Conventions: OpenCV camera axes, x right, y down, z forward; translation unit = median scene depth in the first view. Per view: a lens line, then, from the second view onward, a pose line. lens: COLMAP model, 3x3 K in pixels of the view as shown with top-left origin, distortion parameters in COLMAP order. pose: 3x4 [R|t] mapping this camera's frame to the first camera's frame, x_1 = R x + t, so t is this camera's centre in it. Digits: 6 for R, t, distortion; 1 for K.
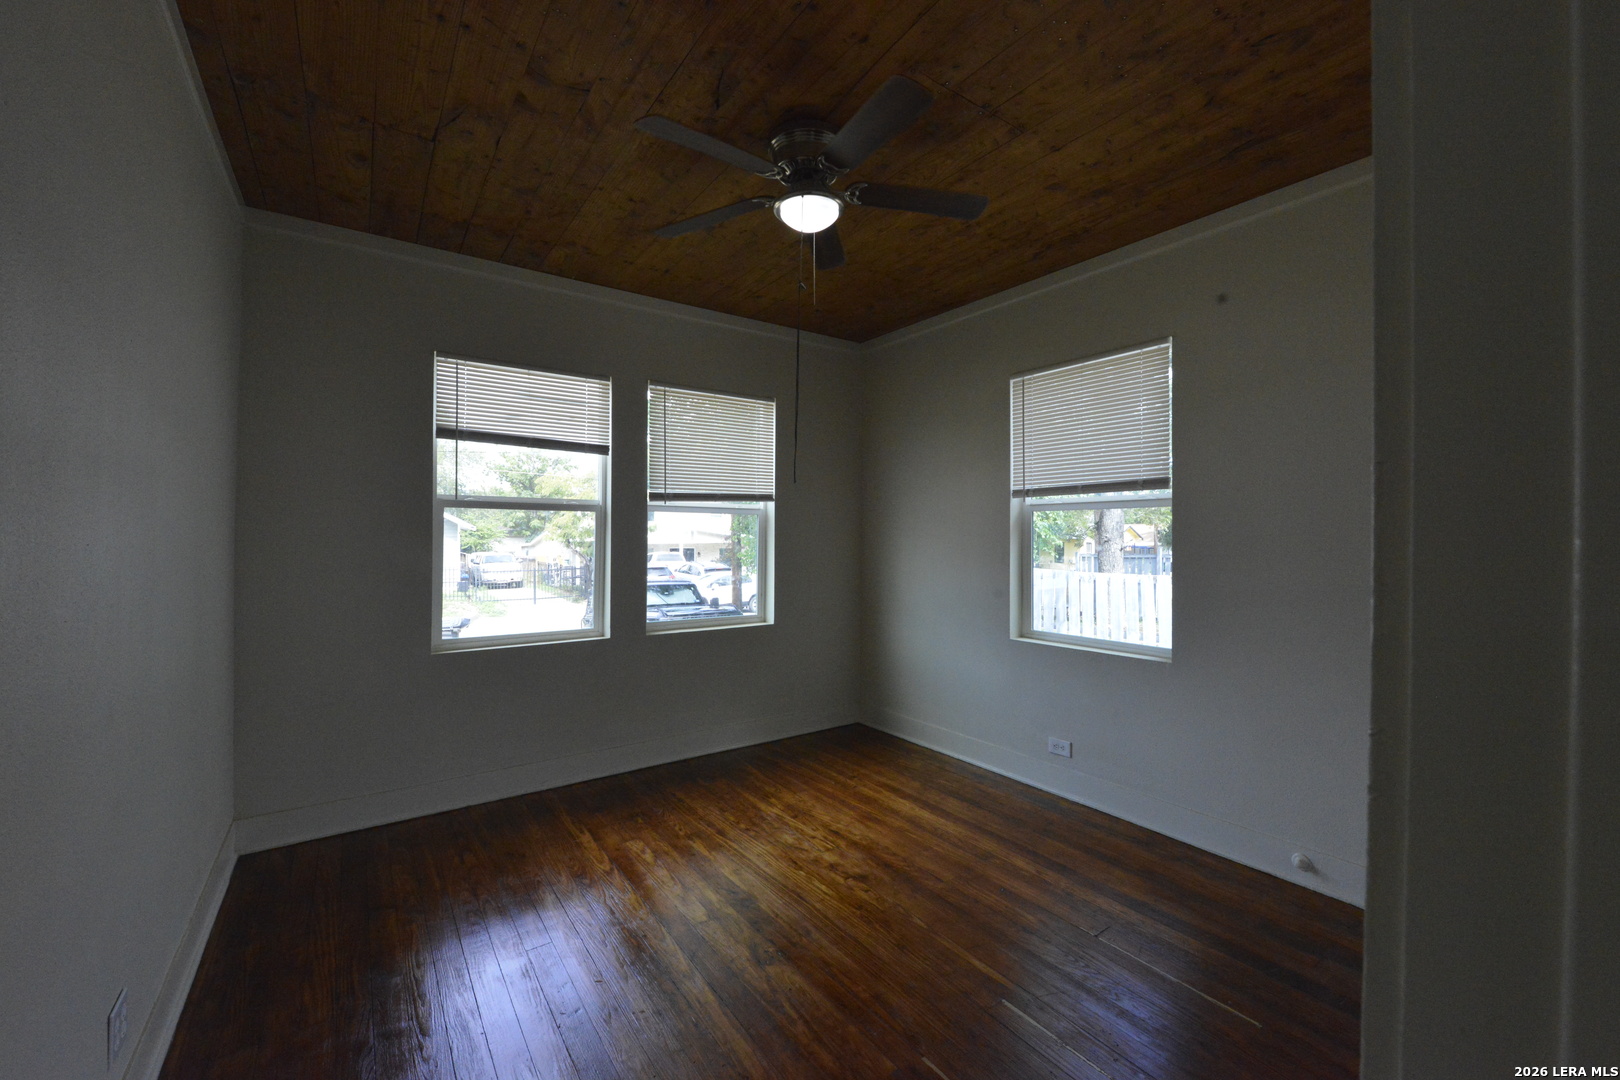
lens RADIAL K [[641.8, 0, 810.0], [0, 641.8, 540.0], [0, 0, 1]] dist [0.000710, 0.000052]
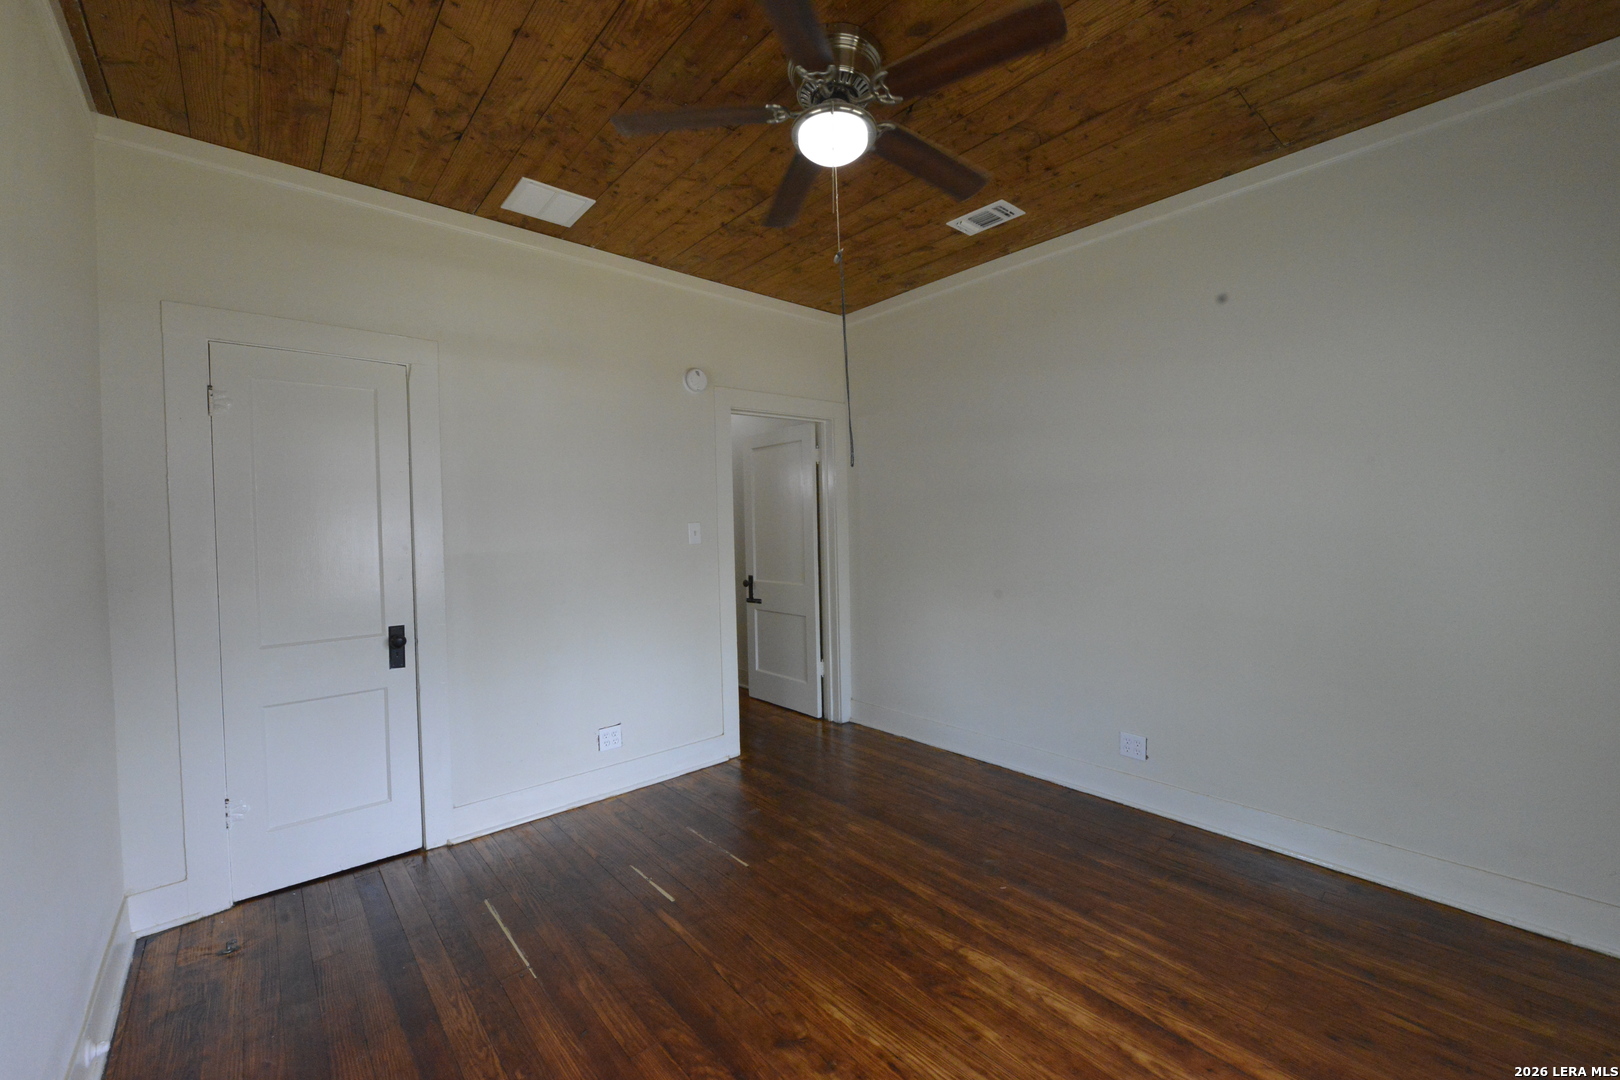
lens RADIAL K [[641.8, 0, 810.0], [0, 641.8, 540.0], [0, 0, 1]] dist [0.000710, 0.000052]
pose [[-0.994371, 0.018423, -0.104344, 0.125251], [0.014817, 0.999269, 0.035228, -0.013971], [0.104916, 0.033484, -0.993917, 1.819037]]
